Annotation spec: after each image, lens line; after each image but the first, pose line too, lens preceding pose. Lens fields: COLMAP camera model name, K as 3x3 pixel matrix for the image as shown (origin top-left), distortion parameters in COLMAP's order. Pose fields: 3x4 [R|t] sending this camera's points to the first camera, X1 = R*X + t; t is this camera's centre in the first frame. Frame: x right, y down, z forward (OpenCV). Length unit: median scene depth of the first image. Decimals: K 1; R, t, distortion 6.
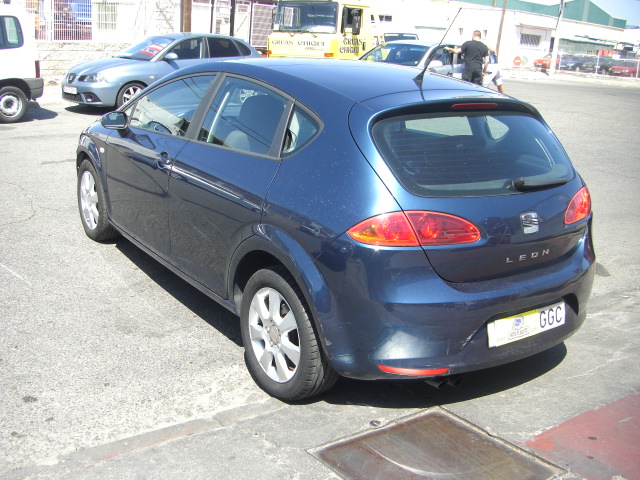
lens RADIAL K [[727.9, 0, 297.4], [0, 727.9, 268.8], [0, 0, 1]] dist [-0.166060, 0.073655]
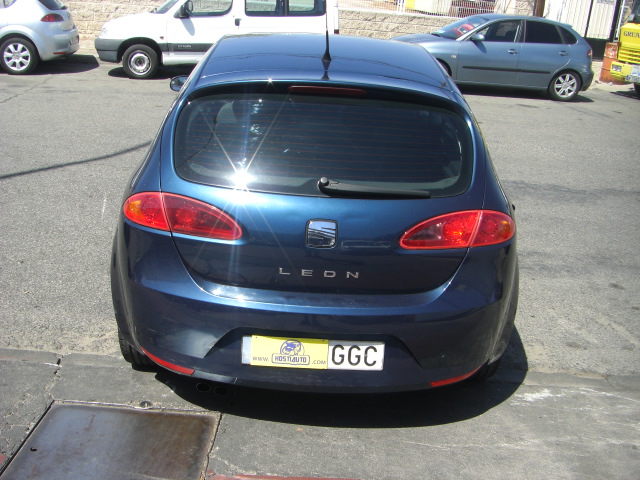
lens RADIAL K [[727.9, 0, 297.4], [0, 727.9, 268.8], [0, 0, 1]] dist [-0.166060, 0.073655]
pose [[0.823170, 0.215386, -0.525357, 0.702718], [-0.201362, 0.975859, 0.084572, -0.084637], [0.530890, 0.036170, 0.846669, 0.255646]]
